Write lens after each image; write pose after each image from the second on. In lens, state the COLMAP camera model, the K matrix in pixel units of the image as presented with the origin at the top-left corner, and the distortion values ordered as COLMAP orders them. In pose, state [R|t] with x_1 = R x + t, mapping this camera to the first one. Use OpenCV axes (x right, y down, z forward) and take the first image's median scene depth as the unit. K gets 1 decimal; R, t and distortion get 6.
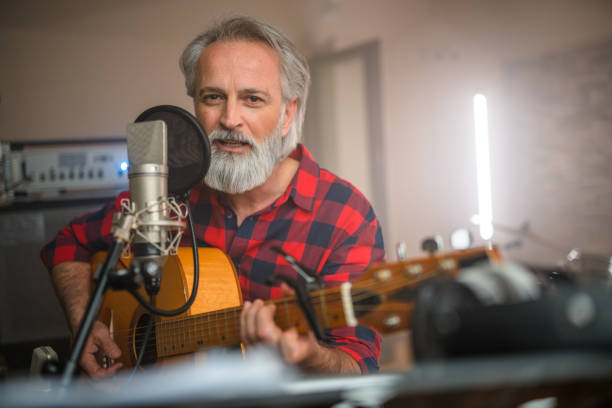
lens RADIAL K [[572.5, 0, 314.1], [0, 572.5, 210.1], [0, 0, 1]] dist [-0.015544, 0.000000]
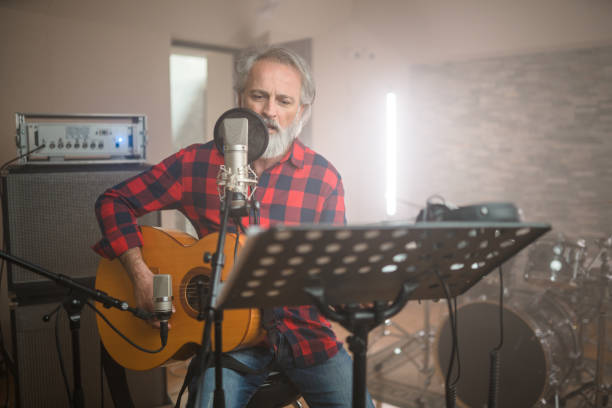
lens RADIAL K [[567.7, 0, 310.8], [0, 567.7, 203.5], [0, 0, 1]] dist [0.003515, 0.000000]
pose [[0.984484, 0.034372, 0.172077, -0.301693], [-0.037985, 0.999121, 0.017748, 0.047976], [-0.171315, -0.024009, 0.984924, -0.574730]]
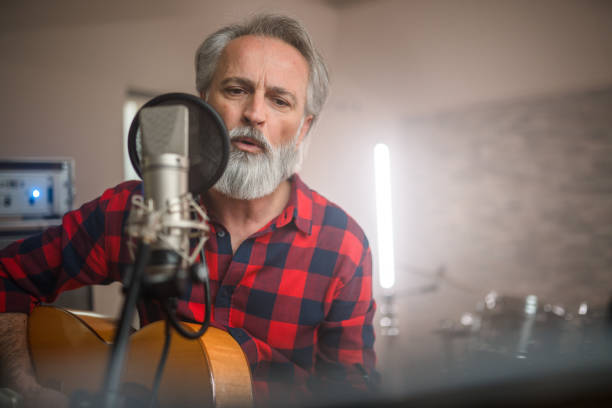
lens RADIAL K [[572.5, 0, 304.4], [0, 572.5, 203.6], [0, 0, 1]] dist [-0.015544, 0.000000]
pose [[0.979415, 0.029296, 0.199719, -0.226278], [-0.007803, 0.994167, -0.107567, 0.064993], [-0.201705, 0.103795, 0.973931, 0.141401]]
